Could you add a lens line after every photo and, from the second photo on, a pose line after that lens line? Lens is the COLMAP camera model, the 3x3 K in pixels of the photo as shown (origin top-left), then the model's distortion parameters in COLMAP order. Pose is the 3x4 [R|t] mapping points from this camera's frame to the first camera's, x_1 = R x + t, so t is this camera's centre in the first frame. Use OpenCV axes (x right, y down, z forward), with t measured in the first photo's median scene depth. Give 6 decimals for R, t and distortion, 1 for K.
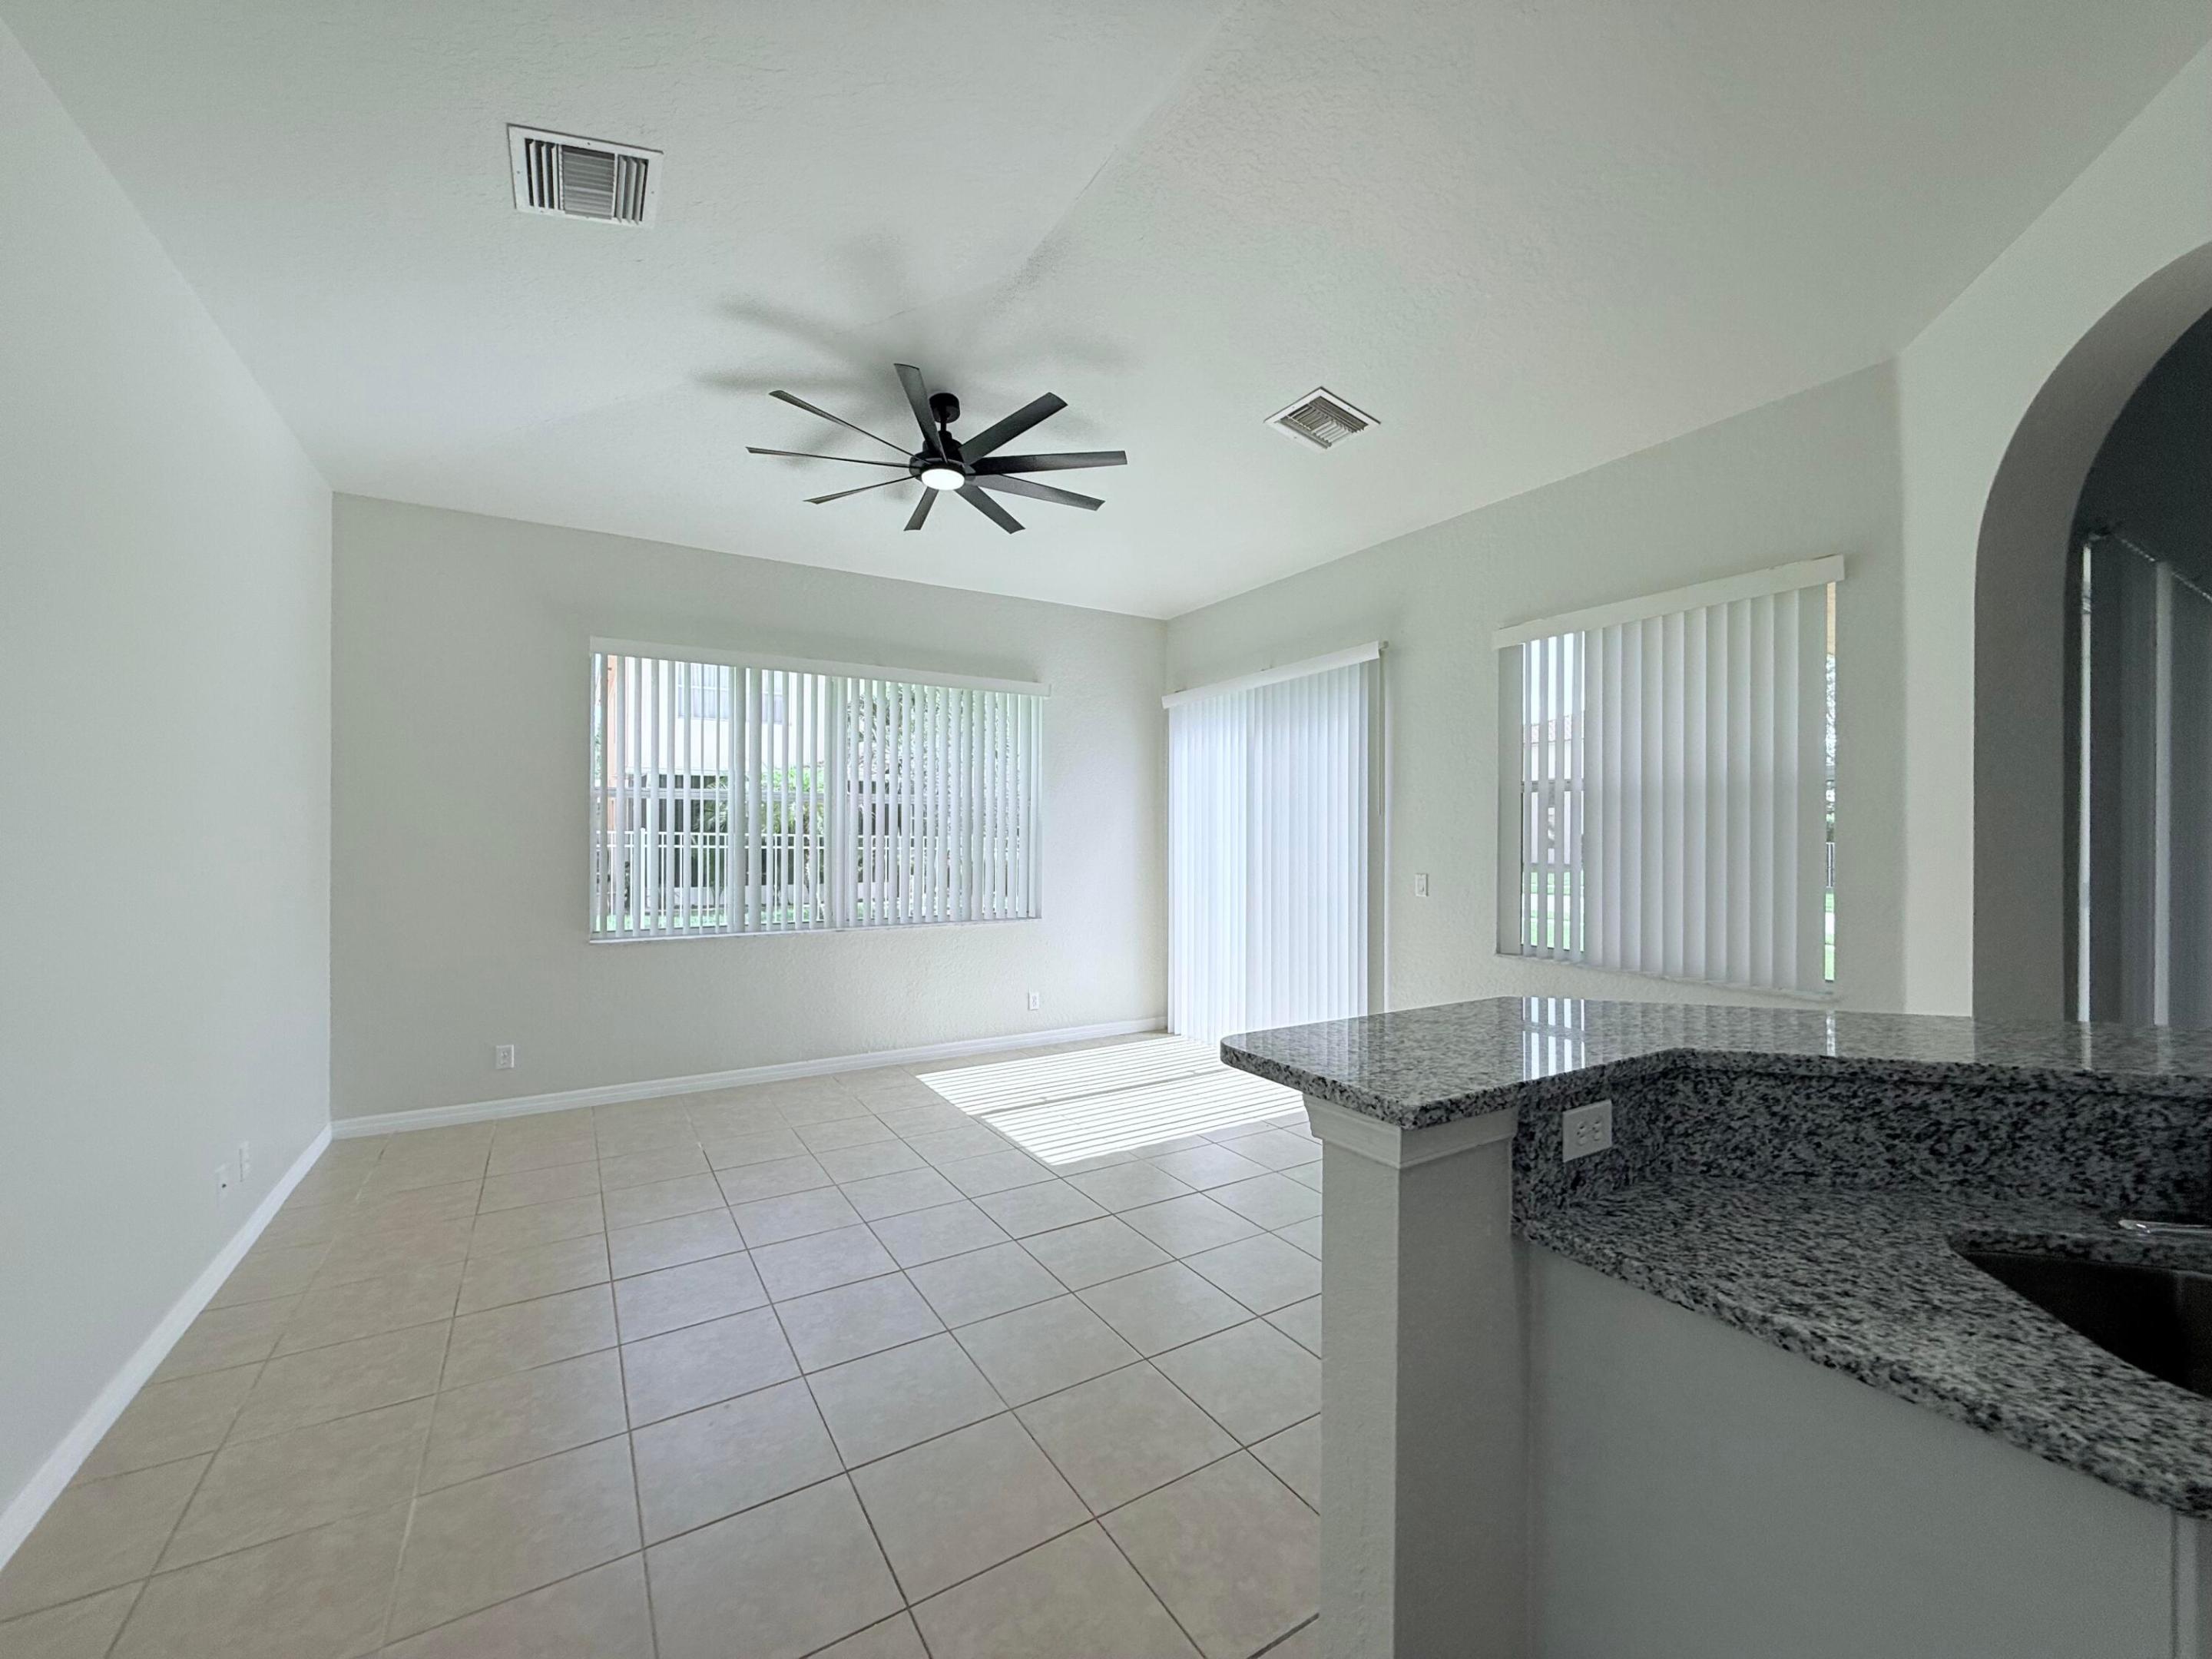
lens RADIAL K [[878.0, 0, 1101.6], [0, 878.0, 837.5], [0, 0, 1]] dist [0.001357, -0.000365]
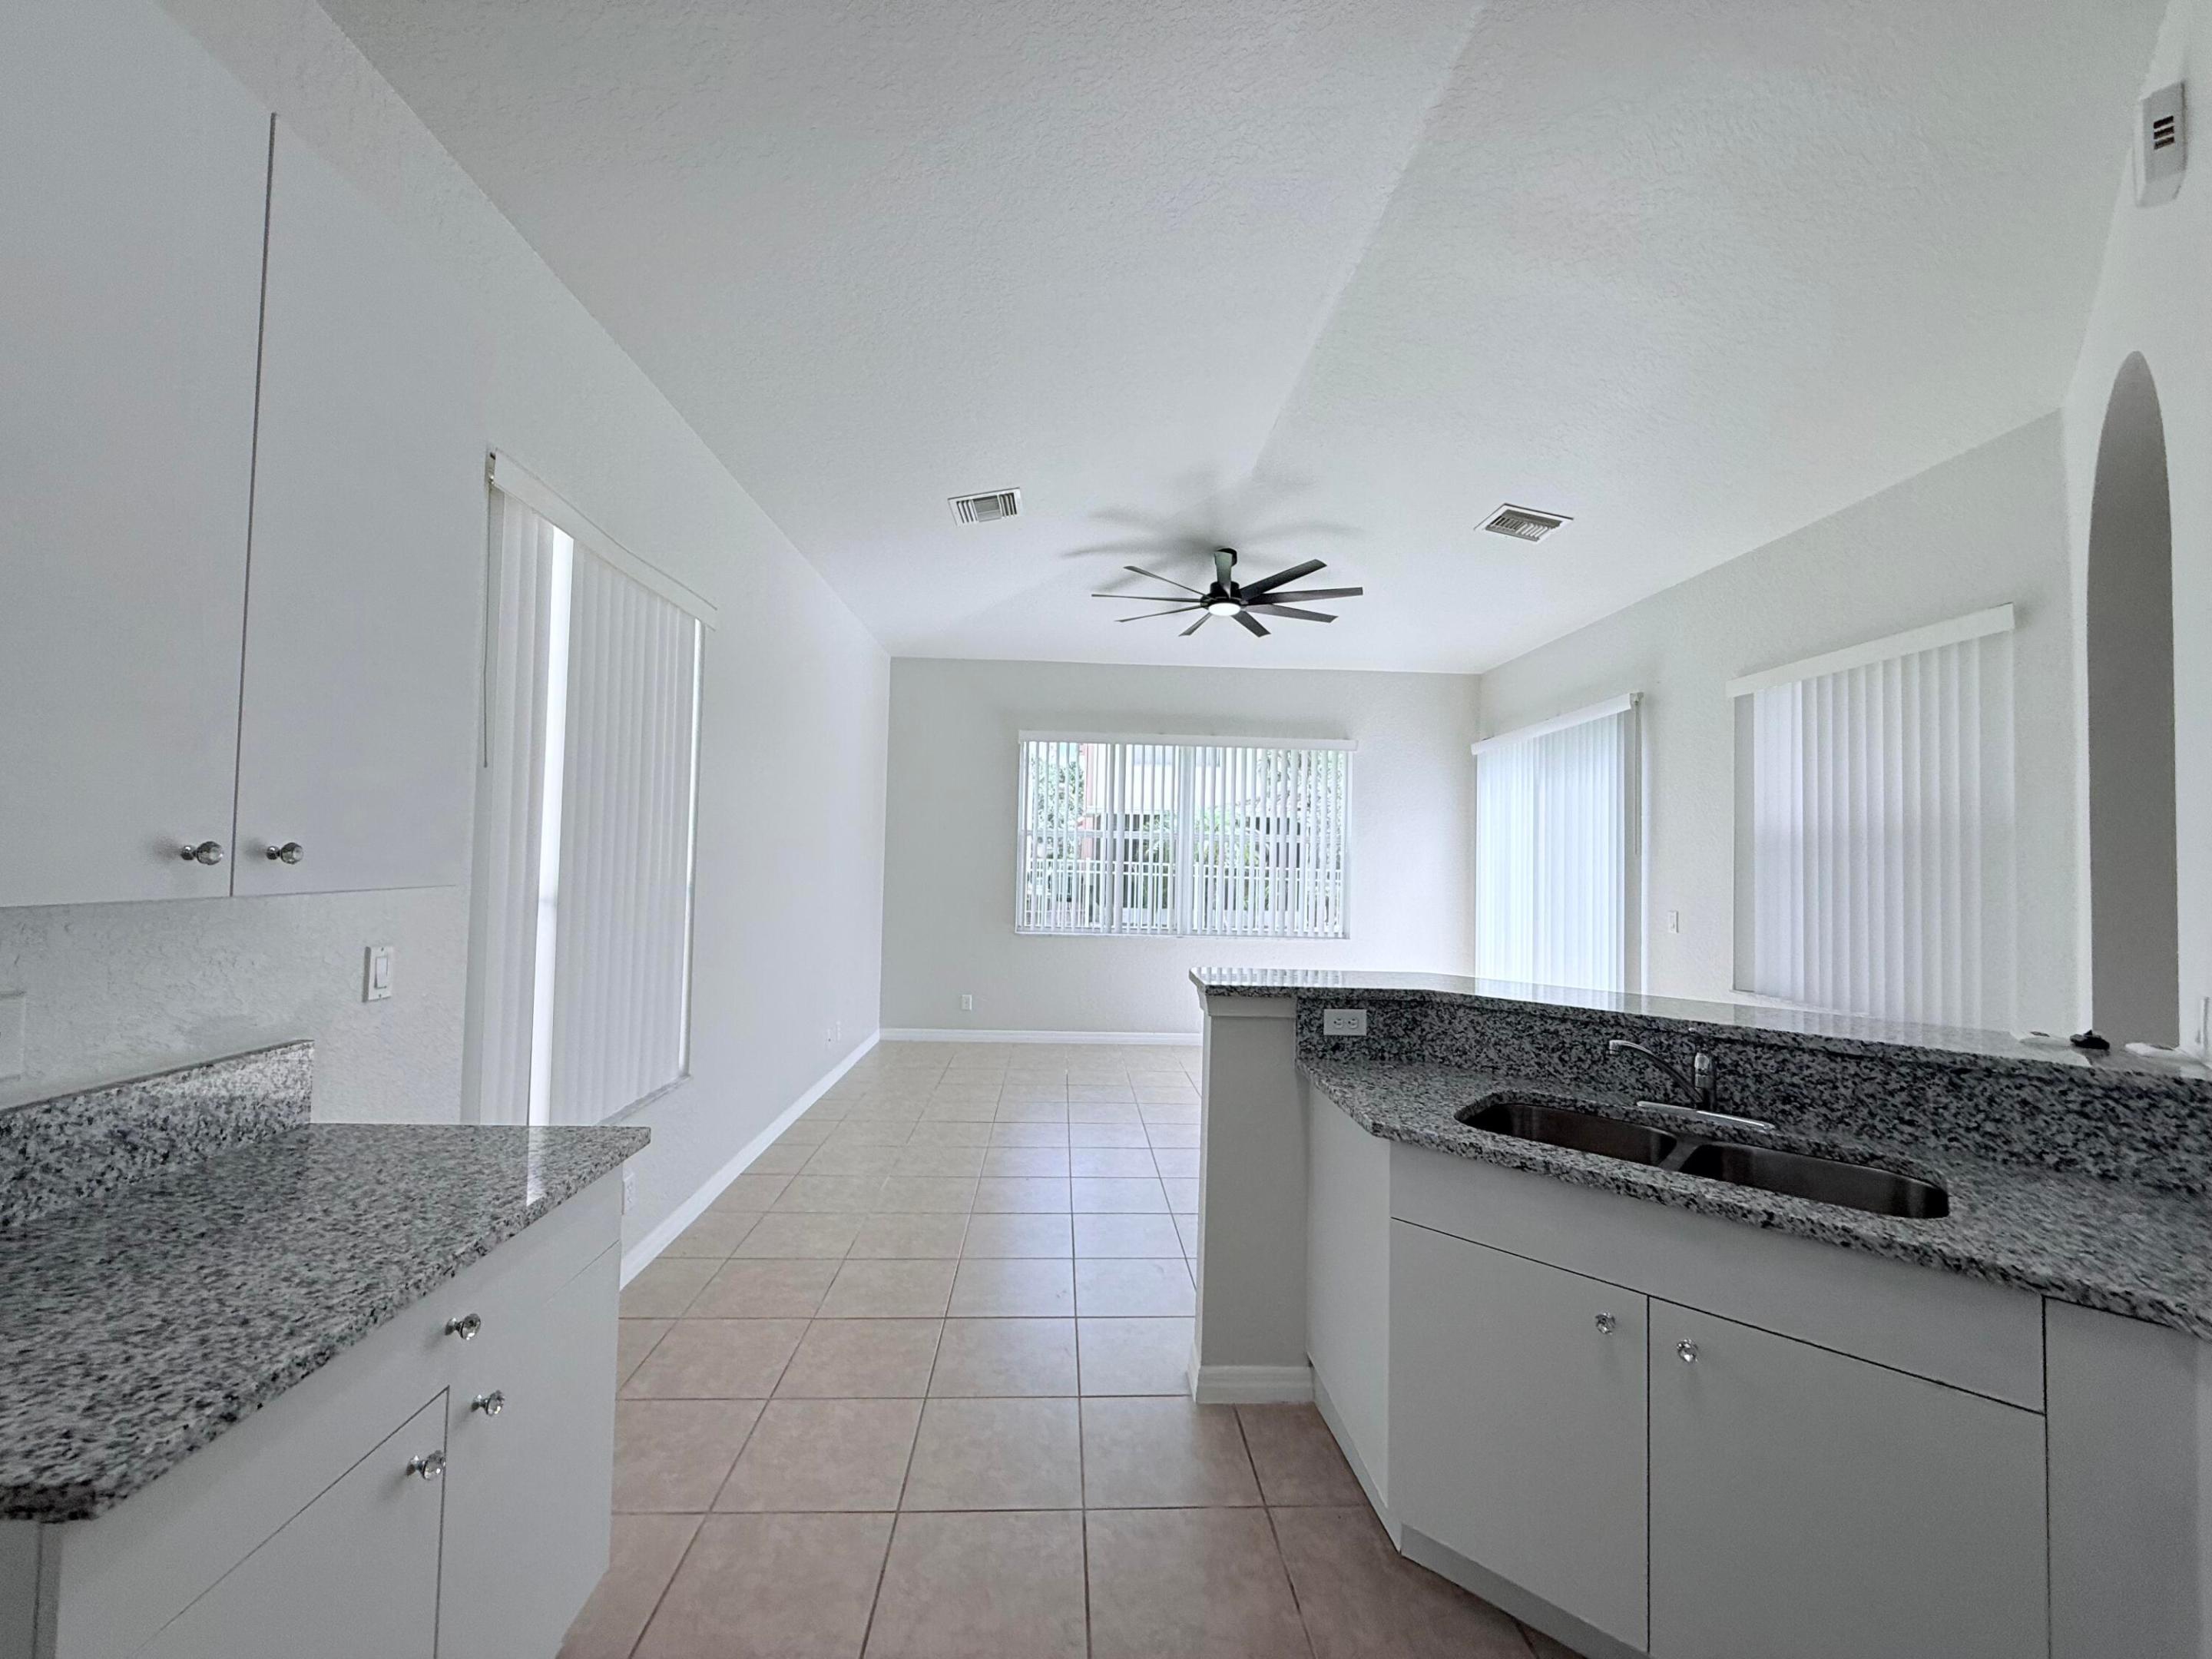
lens RADIAL K [[878.0, 0, 1101.6], [0, 878.0, 837.5], [0, 0, 1]] dist [0.001357, -0.000365]
pose [[0.875797, 0.003524, -0.482666, 0.328601], [-0.021928, 0.999231, -0.032492, 0.002668], [0.482181, 0.039040, 0.875202, -0.302457]]
